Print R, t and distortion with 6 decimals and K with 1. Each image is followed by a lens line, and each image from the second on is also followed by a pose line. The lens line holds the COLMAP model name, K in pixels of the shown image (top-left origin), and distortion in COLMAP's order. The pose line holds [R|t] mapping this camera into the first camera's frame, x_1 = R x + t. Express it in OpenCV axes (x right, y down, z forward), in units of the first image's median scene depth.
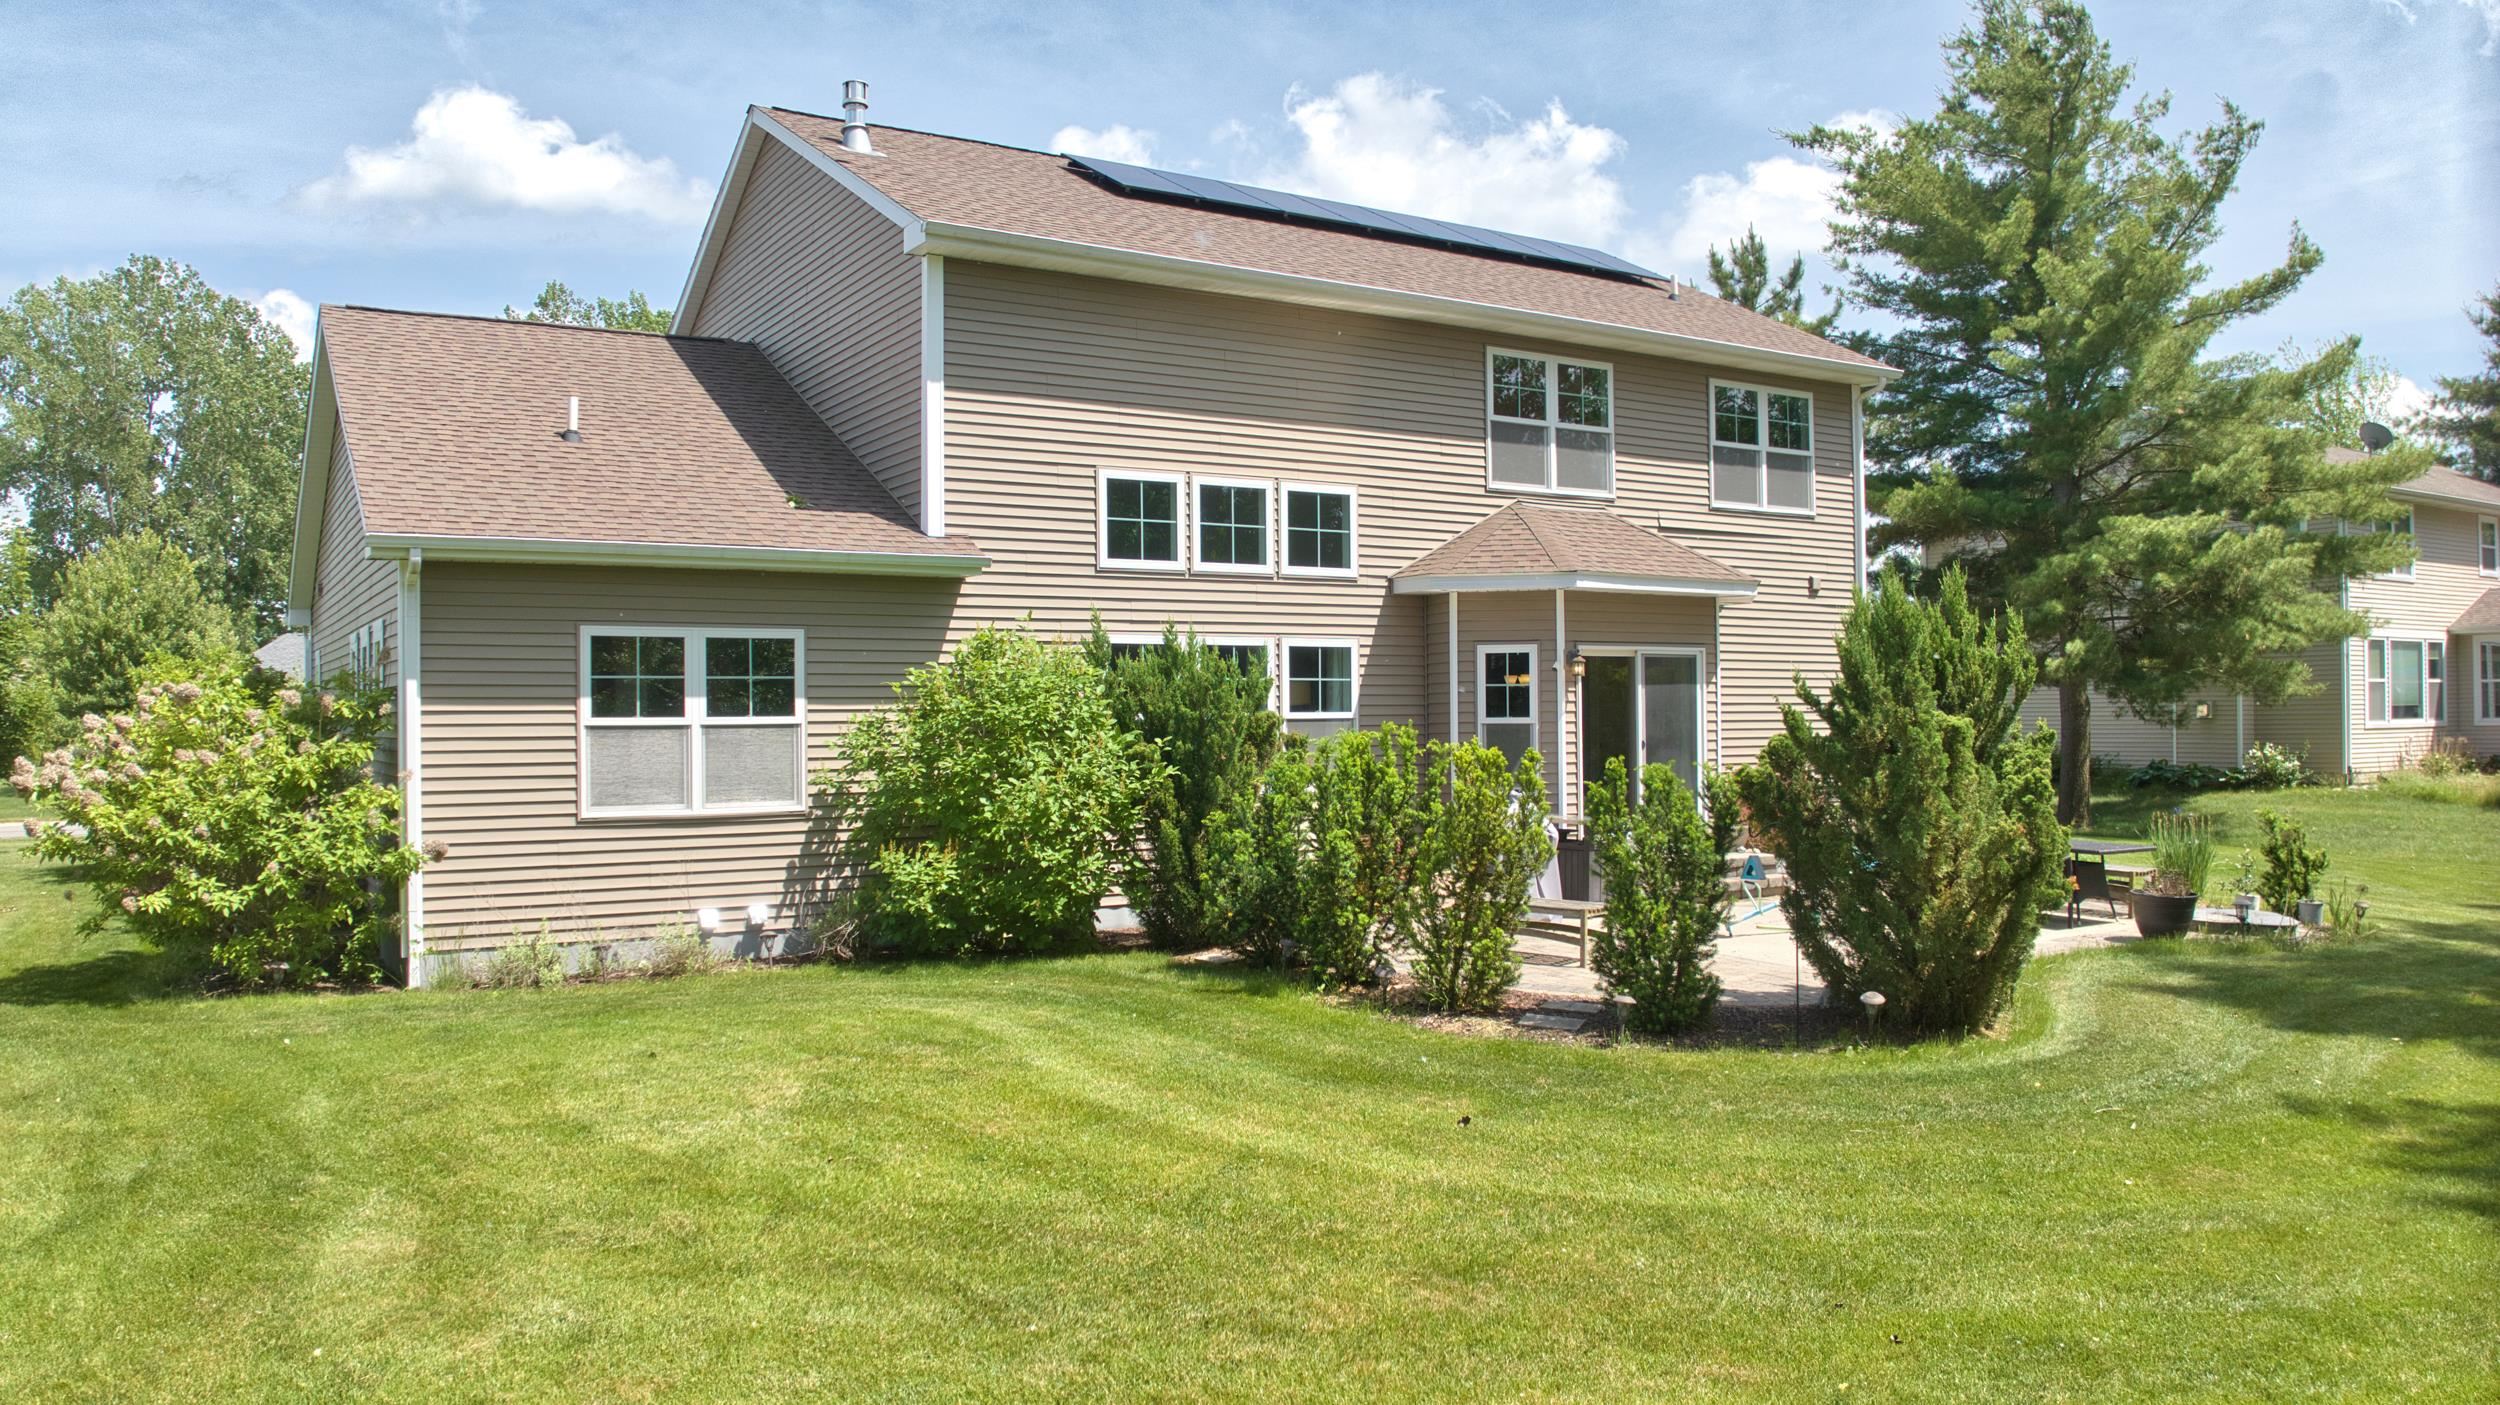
lens RADIAL K [[1758.5, 0, 1250.0], [0, 1758.5, 702.5], [0, 0, 1]] dist [-0.100297, -0.015595]
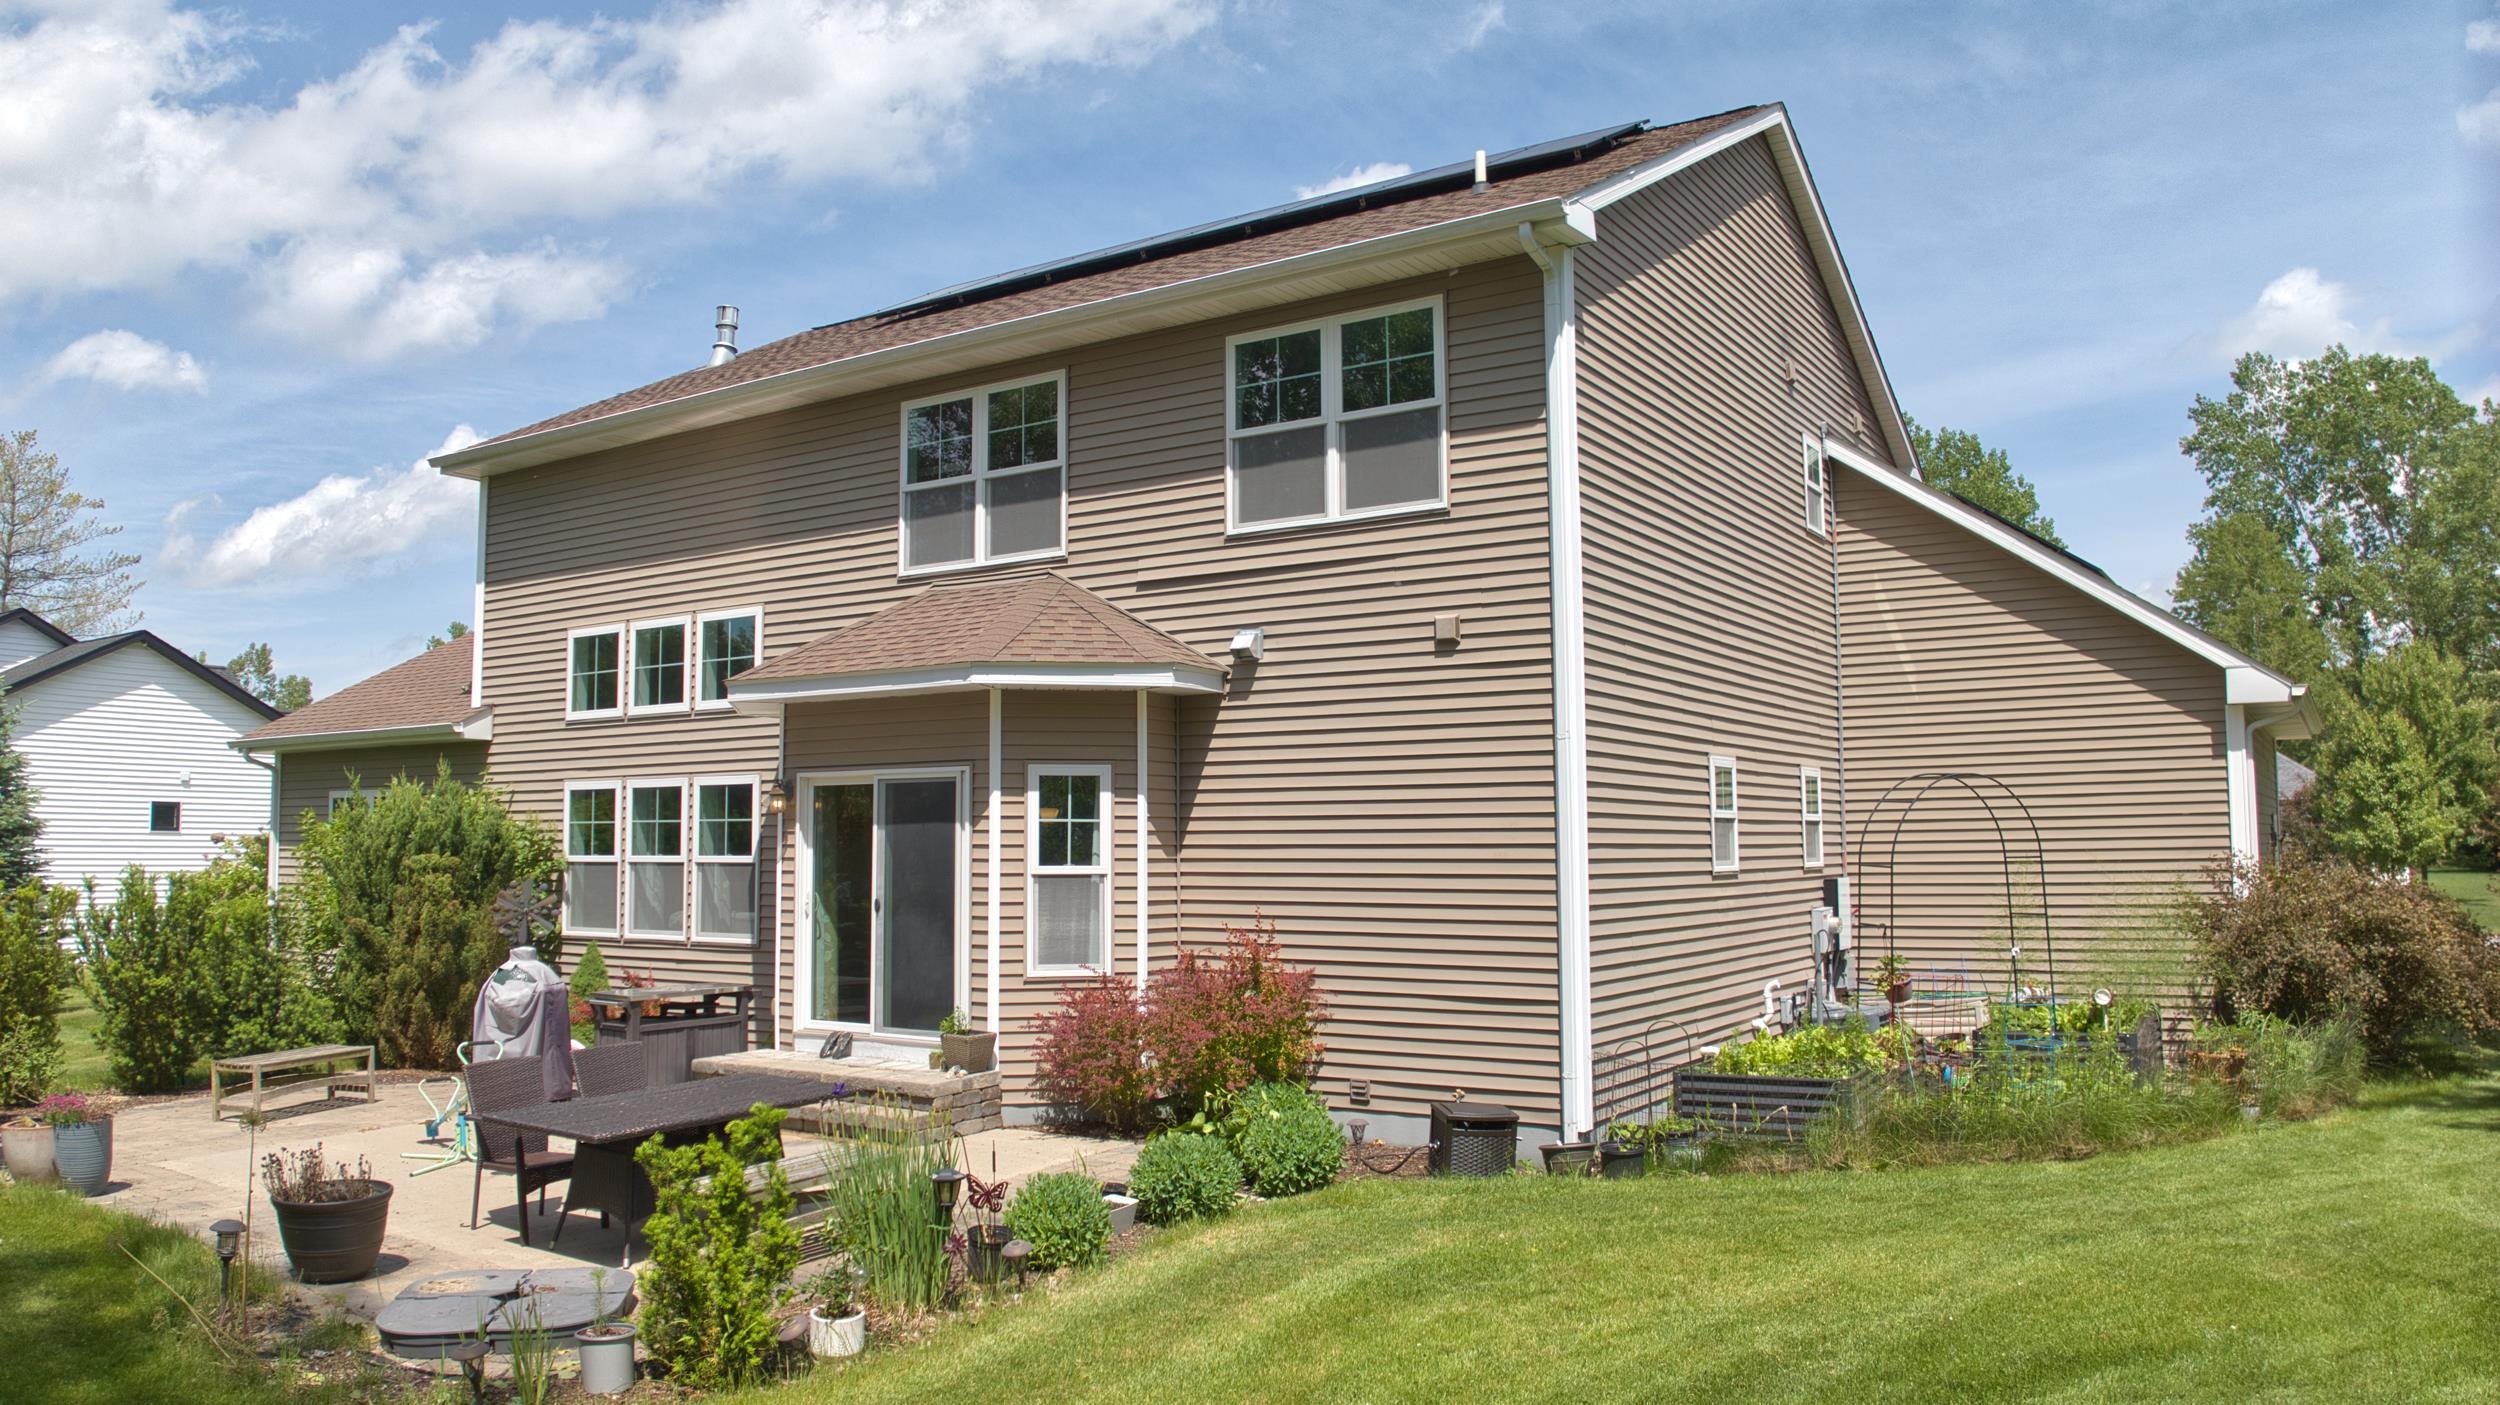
lens RADIAL K [[1758.5, 0, 1250.0], [0, 1758.5, 702.5], [0, 0, 1]] dist [-0.100297, -0.015595]
pose [[0.413592, -0.072187, -0.907596, 1.005063], [0.005010, 0.997017, -0.077016, -0.002951], [0.910448, 0.027306, 0.412720, 0.887104]]
